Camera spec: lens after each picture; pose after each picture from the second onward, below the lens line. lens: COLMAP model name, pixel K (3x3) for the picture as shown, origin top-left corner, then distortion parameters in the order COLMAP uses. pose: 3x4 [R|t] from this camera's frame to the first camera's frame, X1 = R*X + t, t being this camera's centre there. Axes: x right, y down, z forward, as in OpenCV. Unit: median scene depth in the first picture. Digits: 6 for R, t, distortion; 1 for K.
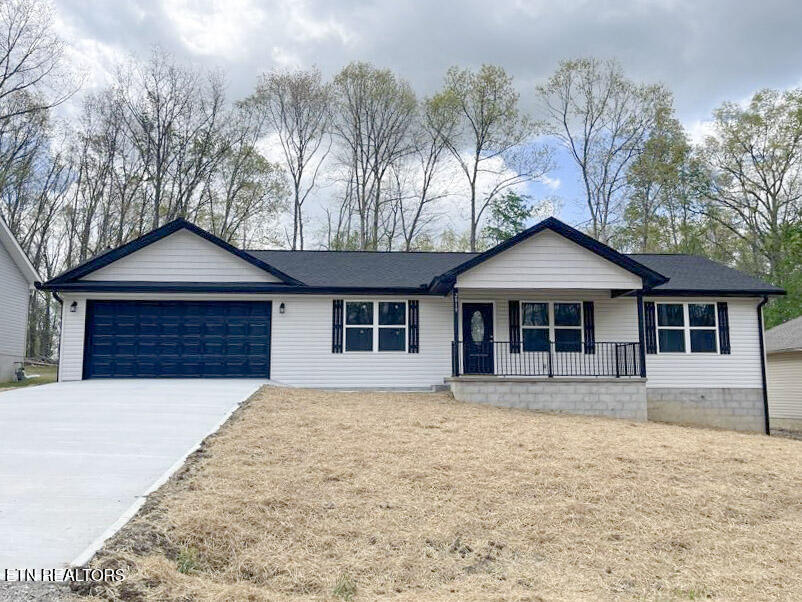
lens RADIAL K [[658.9, 0, 401.0], [0, 658.9, 301.0], [0, 0, 1]] dist [0.076220, -0.106564]
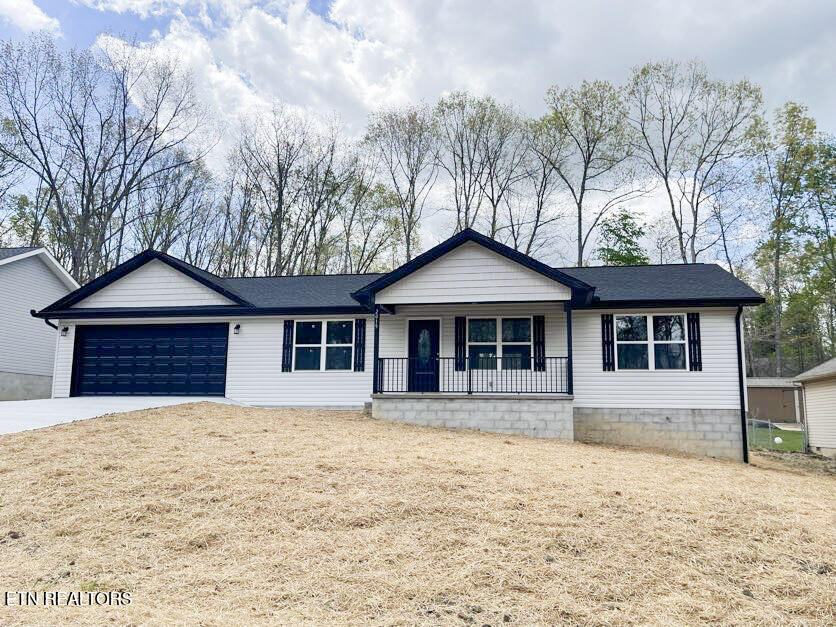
lens RADIAL K [[659.7, 0, 426.7], [0, 659.7, 312.1], [0, 0, 1]] dist [0.072357, -0.094988]
pose [[0.972092, -0.026774, -0.233069, 0.352033], [0.019572, 0.999258, -0.033159, 0.024095], [0.233784, 0.027672, 0.971895, 0.045659]]
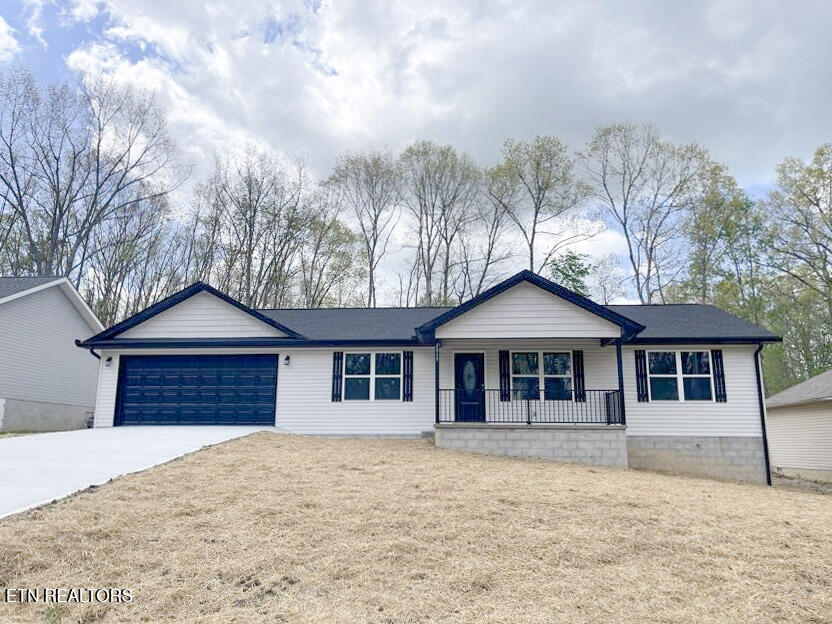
lens RADIAL K [[611.8, 0, 416.0], [0, 611.8, 312.0], [0, 0, 1]] dist [0.069895, -0.092413]
pose [[0.991029, -0.022234, -0.131784, 0.163418], [0.012199, 0.996997, -0.076473, 0.011201], [0.133089, 0.074179, 0.988324, 0.019408]]
